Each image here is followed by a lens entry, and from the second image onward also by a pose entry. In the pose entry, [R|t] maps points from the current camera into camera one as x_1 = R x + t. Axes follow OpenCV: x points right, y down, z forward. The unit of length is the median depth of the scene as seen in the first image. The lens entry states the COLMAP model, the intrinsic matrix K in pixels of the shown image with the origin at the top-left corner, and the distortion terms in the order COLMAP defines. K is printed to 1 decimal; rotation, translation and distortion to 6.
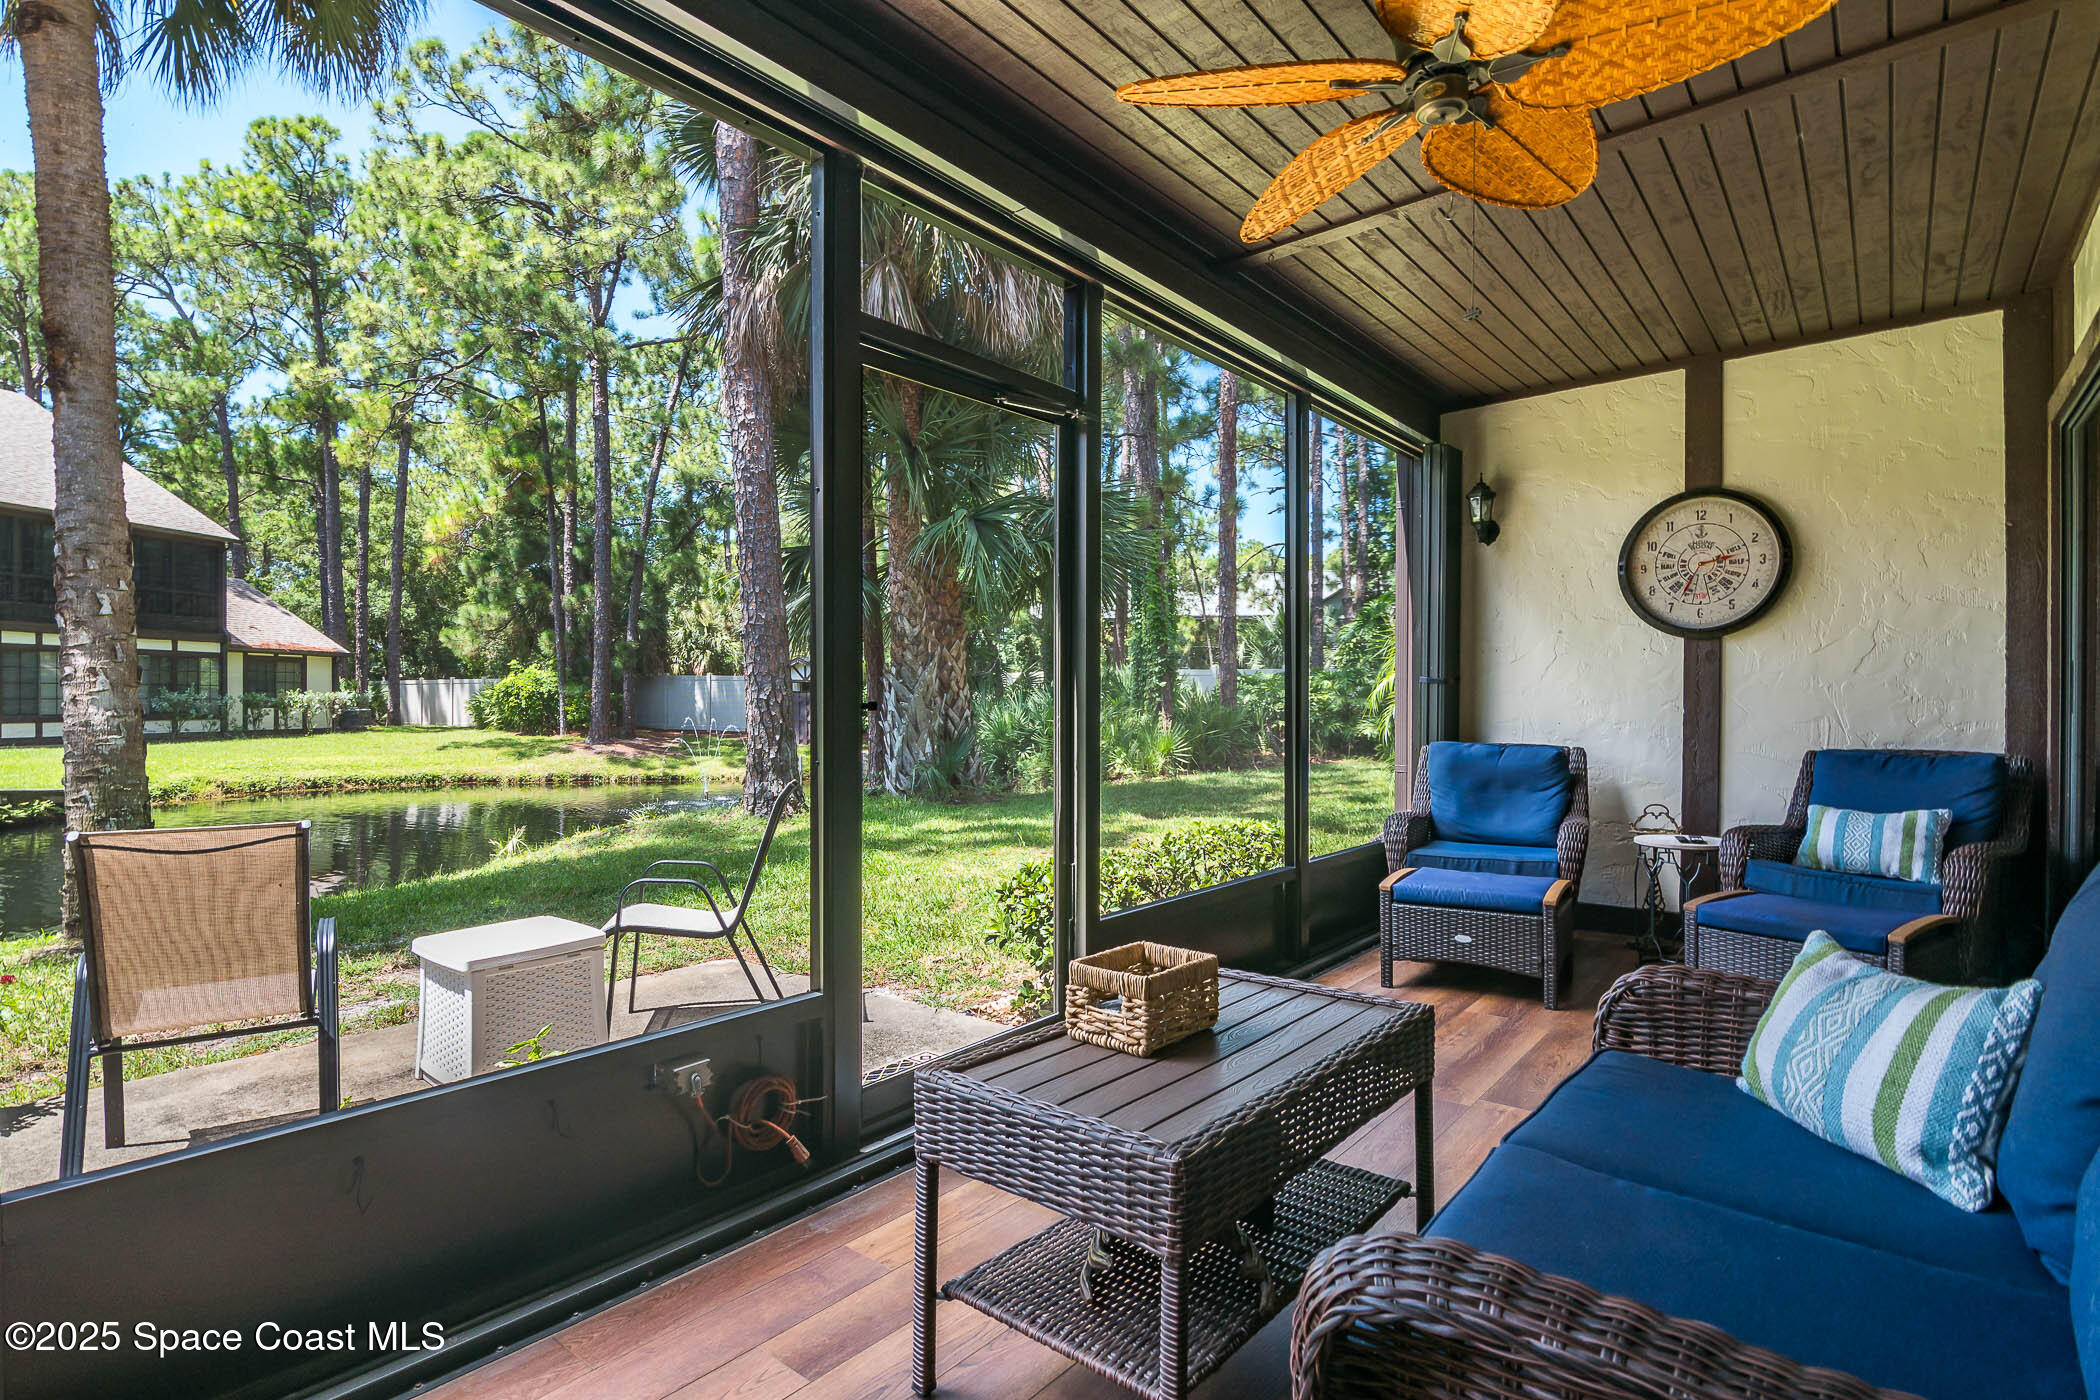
lens RADIAL K [[1036.5, 0, 1050.0], [0, 1036.5, 700.0], [0, 0, 1]] dist [0.001872, -0.011799]
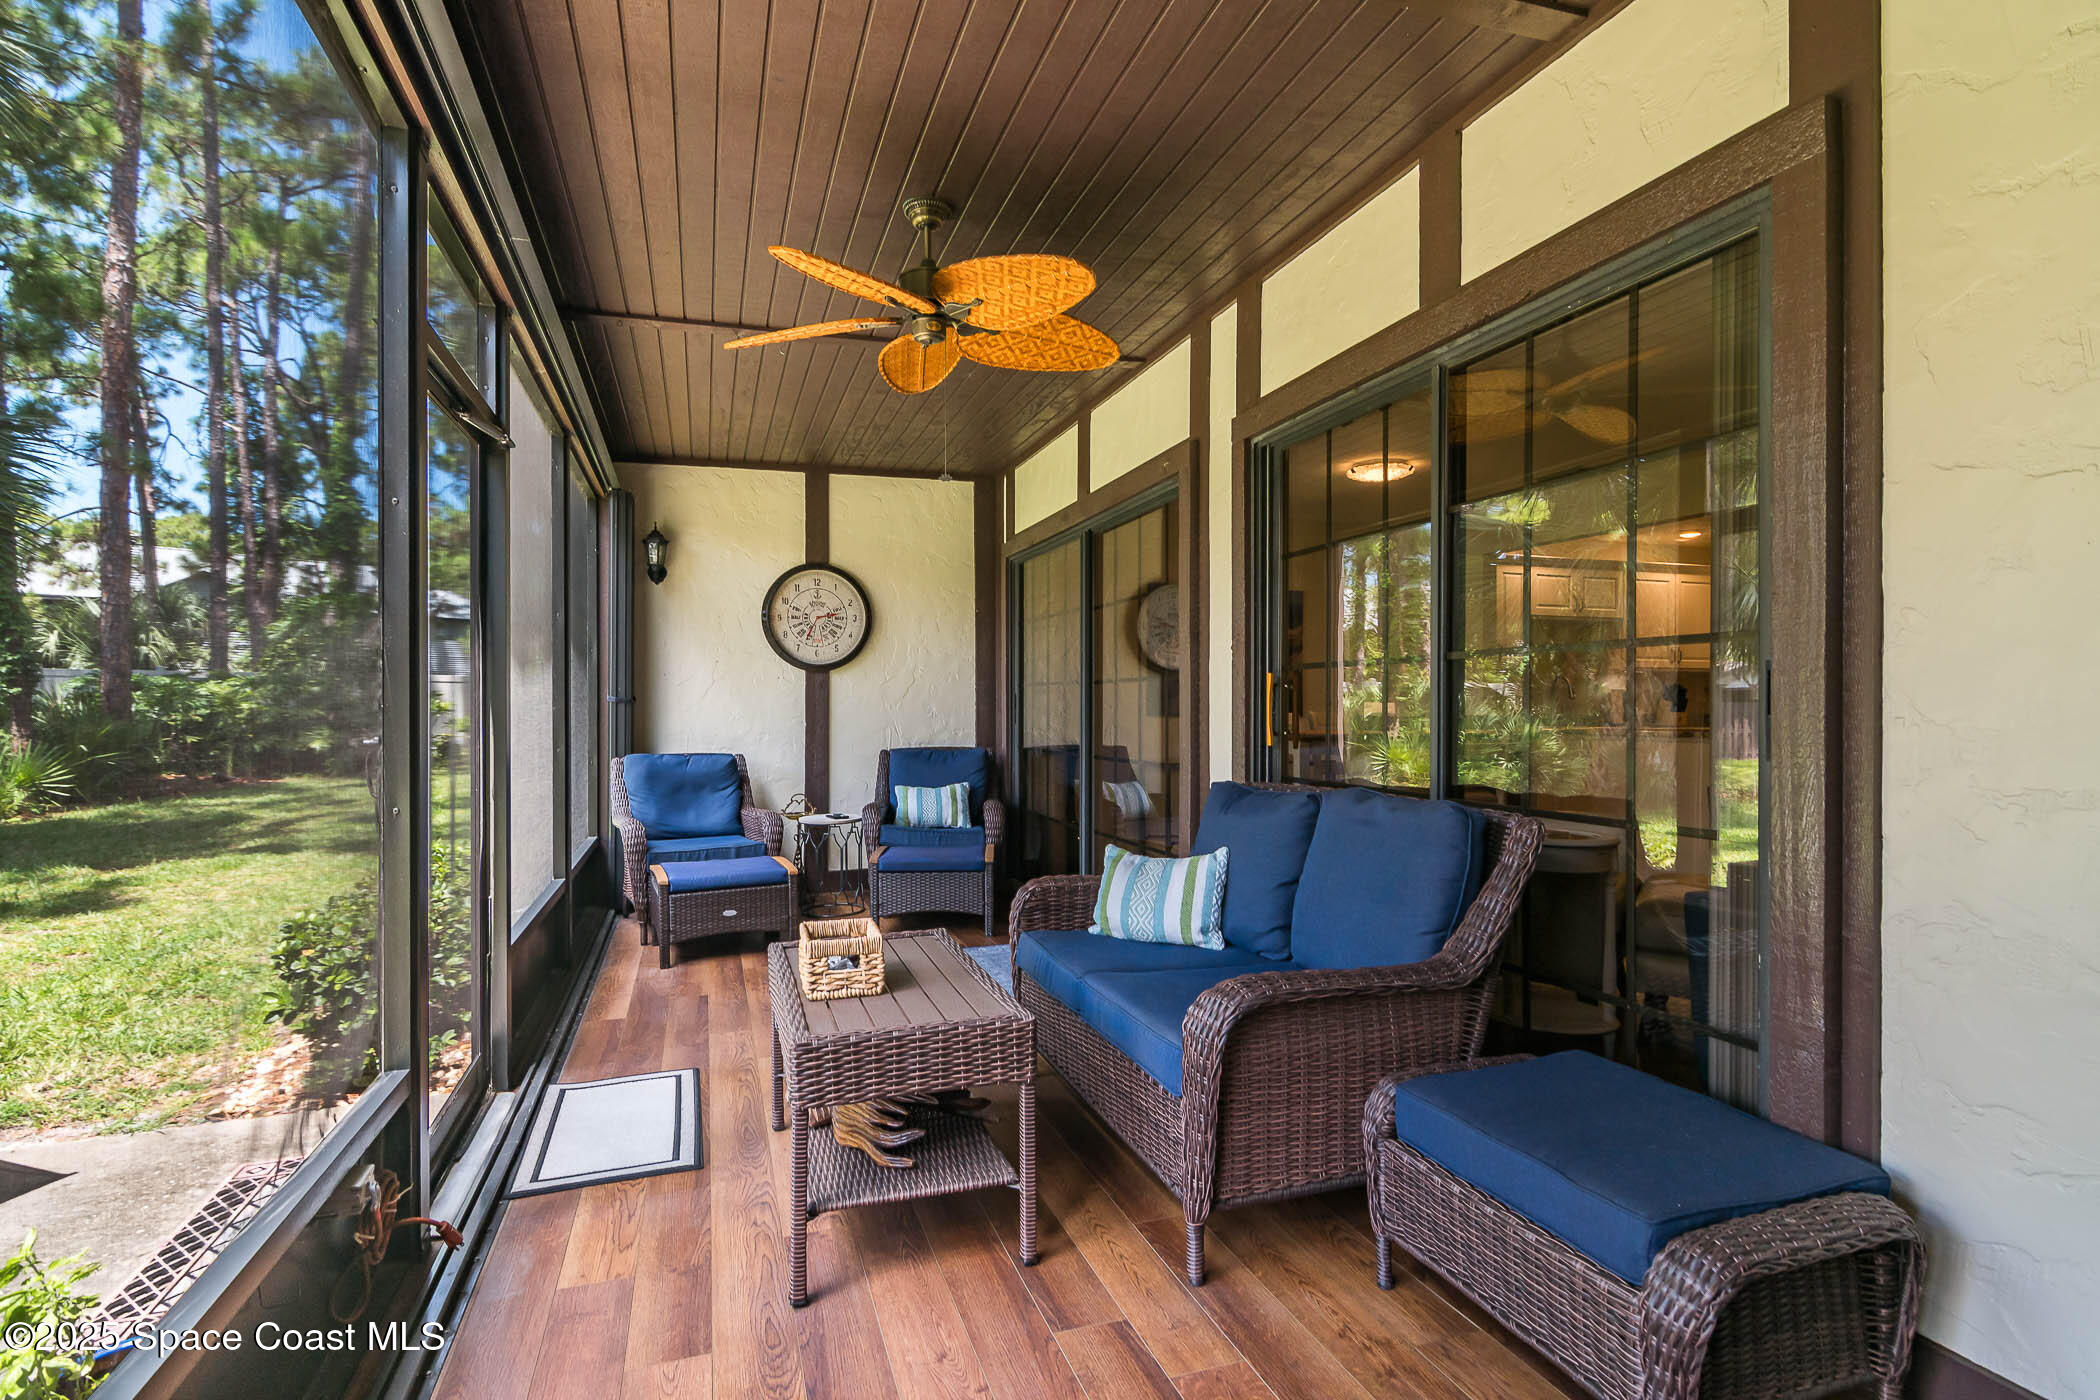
lens RADIAL K [[987.6, 0, 1050.0], [0, 987.6, 700.0], [0, 0, 1]] dist [0.004223, 0.000682]
pose [[0.526444, 0.003371, 0.850203, -0.331777], [0.000815, 0.999990, -0.004469, -0.015435], [-0.850209, 0.003045, 0.526436, 0.041371]]
